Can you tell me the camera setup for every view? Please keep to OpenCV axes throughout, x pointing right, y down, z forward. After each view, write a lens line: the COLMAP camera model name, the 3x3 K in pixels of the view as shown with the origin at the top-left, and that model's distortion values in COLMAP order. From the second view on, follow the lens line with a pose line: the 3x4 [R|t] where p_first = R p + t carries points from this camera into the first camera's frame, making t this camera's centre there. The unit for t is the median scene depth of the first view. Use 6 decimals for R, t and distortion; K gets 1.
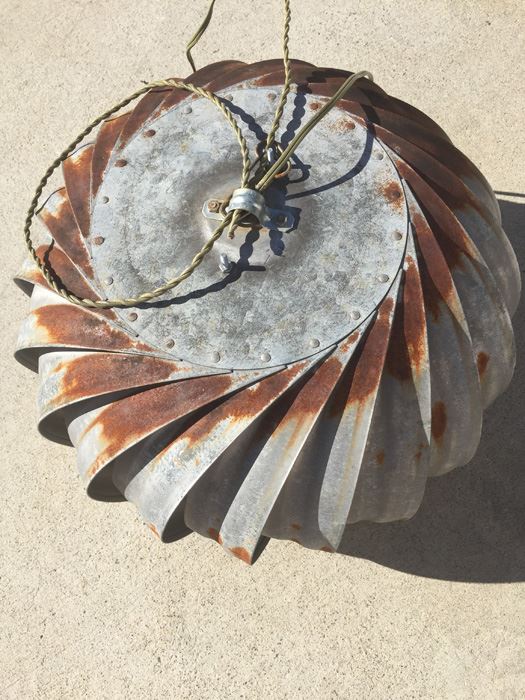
lens RADIAL K [[617.0, 0, 246.5], [0, 617.0, 348.9], [0, 0, 1]] dist [0.066945, -0.130096]
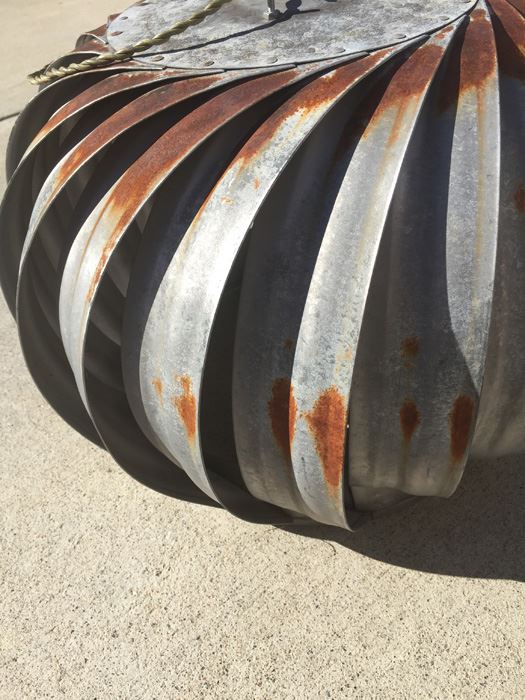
lens RADIAL K [[617.0, 0, 246.5], [0, 617.0, 348.9], [0, 0, 1]] dist [0.066945, -0.130096]
pose [[0.997204, -0.067429, 0.032217, -0.119637], [0.074553, 0.867961, -0.491004, 0.640783], [0.005145, 0.492033, 0.870561, 0.485687]]
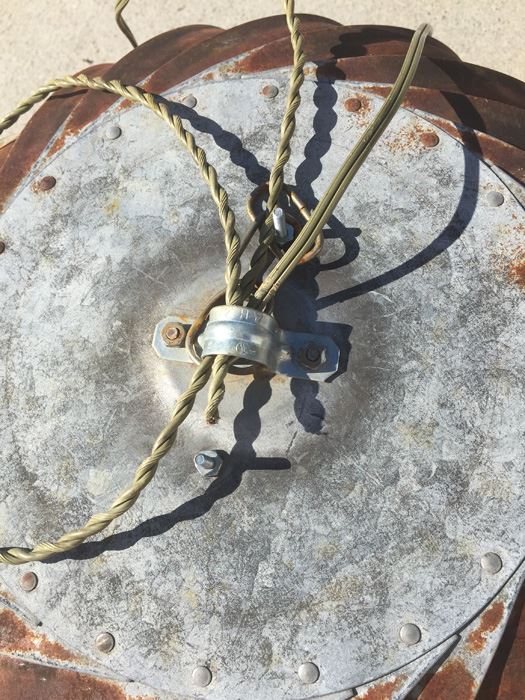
lens RADIAL K [[617.0, 0, 246.5], [0, 617.0, 348.9], [0, 0, 1]] dist [0.066945, -0.130096]
pose [[0.996258, -0.085138, -0.014866, 0.011335], [0.085892, 0.994436, 0.060987, -0.244809], [0.009591, -0.062035, 0.998028, 0.506111]]
